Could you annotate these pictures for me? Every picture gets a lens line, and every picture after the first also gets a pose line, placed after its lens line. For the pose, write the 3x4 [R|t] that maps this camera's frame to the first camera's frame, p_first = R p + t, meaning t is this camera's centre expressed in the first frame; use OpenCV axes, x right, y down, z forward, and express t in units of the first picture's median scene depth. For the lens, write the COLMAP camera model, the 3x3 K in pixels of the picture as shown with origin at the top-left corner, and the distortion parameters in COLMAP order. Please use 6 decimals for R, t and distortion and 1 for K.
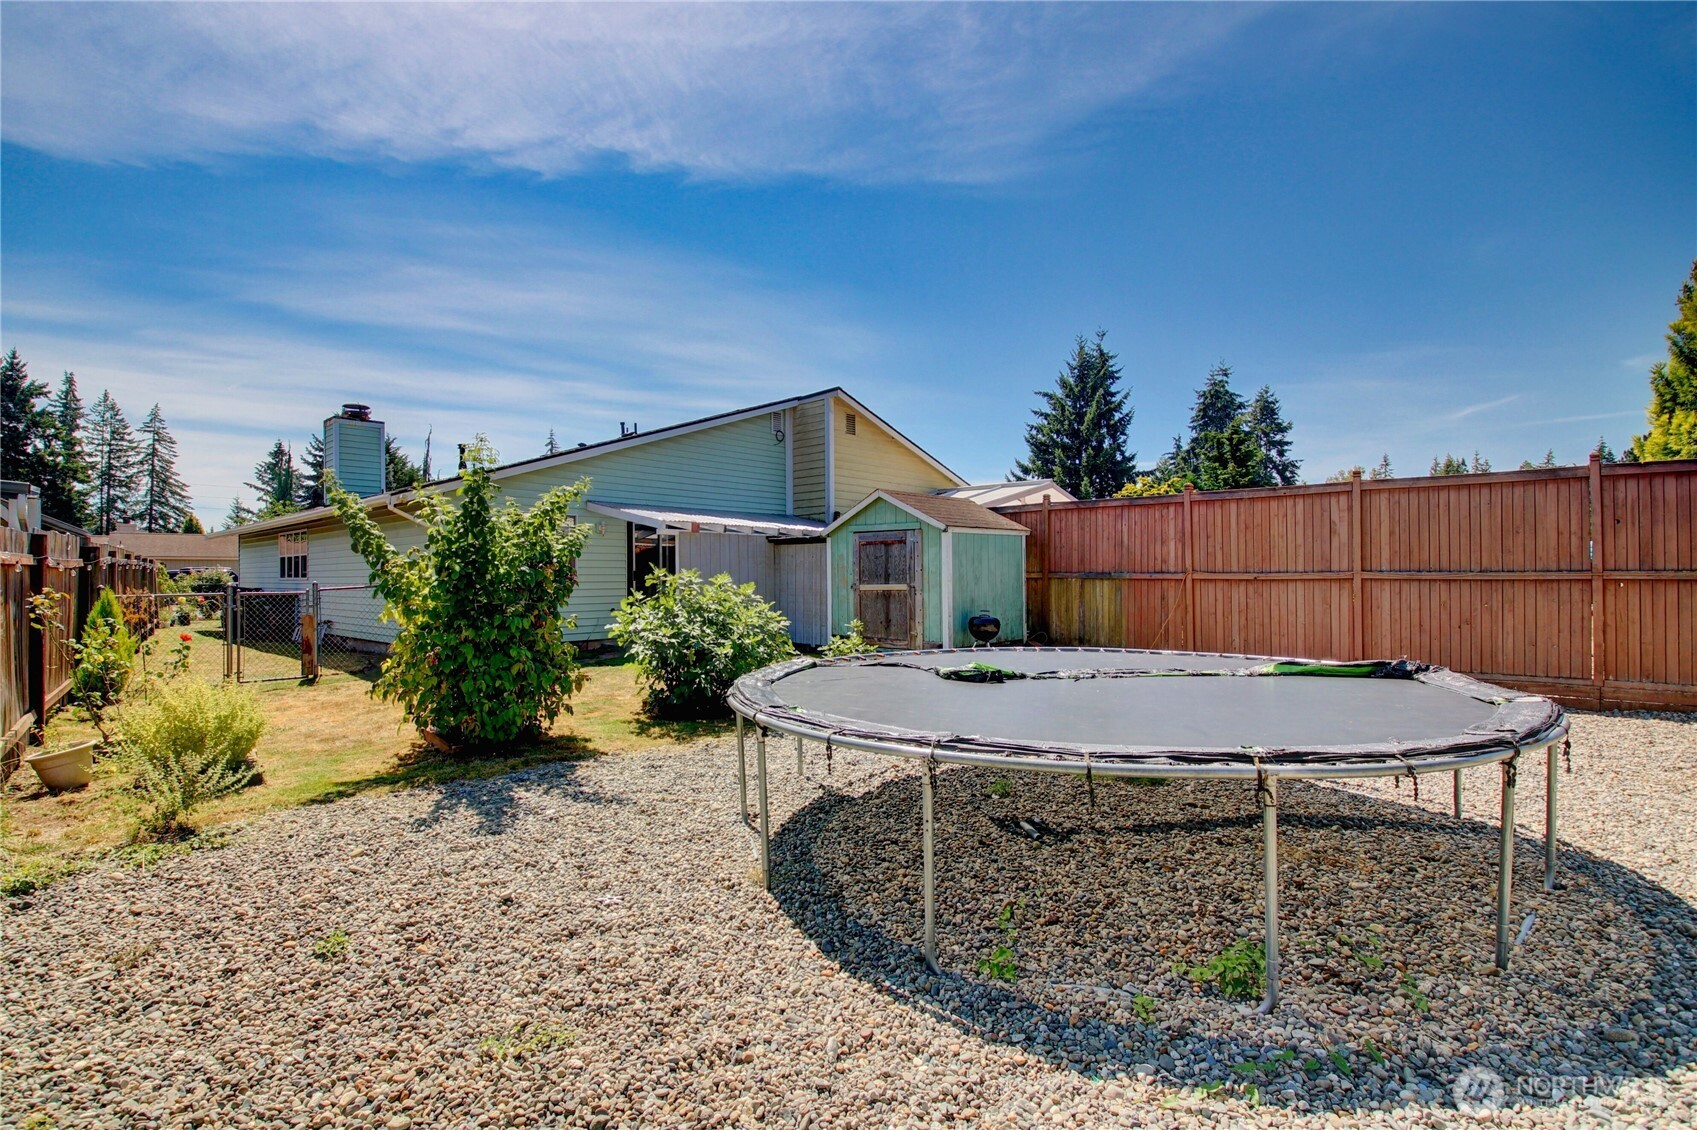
lens RADIAL K [[789.4, 0, 838.1], [0, 789.4, 572.0], [0, 0, 1]] dist [-0.009555, -0.011492]
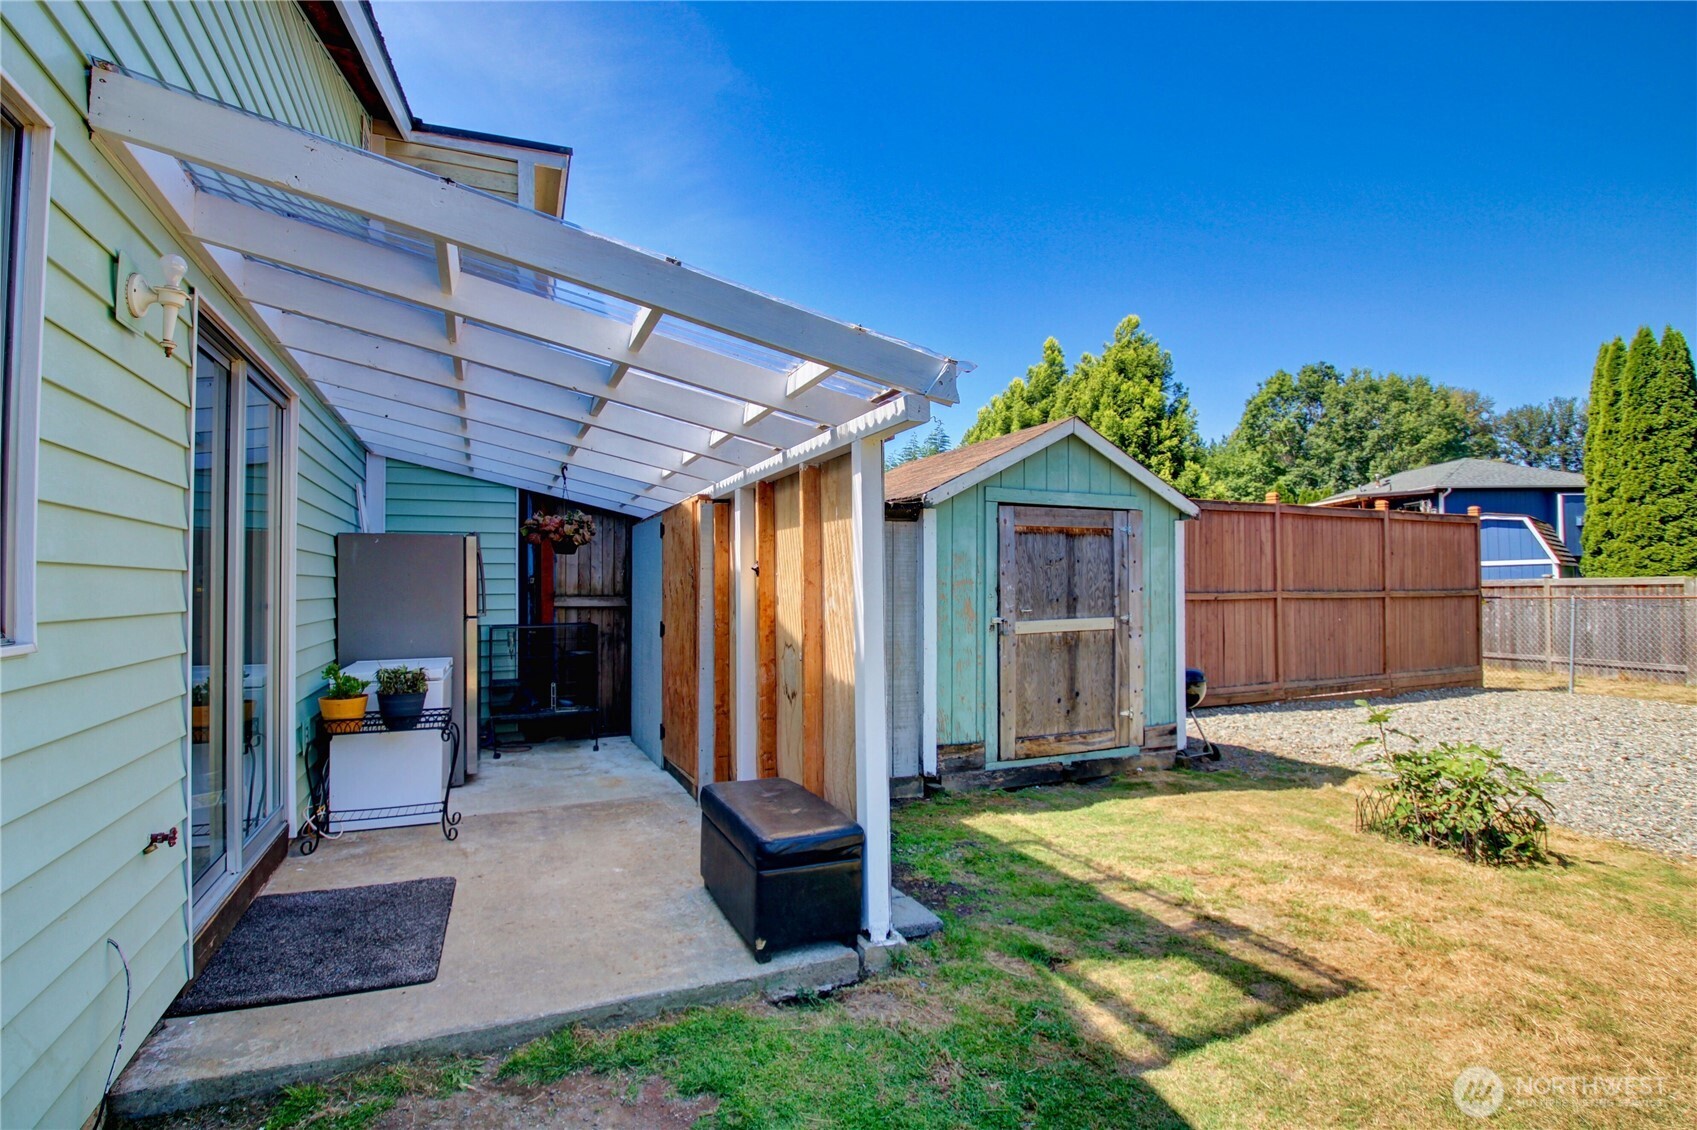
lens RADIAL K [[789.4, 0, 822.4], [0, 789.4, 569.4], [0, 0, 1]] dist [-0.009555, -0.011492]
pose [[0.421767, 0.022704, 0.906420, -0.369158], [-0.003441, 0.999719, -0.023440, -0.002277], [-0.906698, 0.006767, 0.421727, 0.790148]]
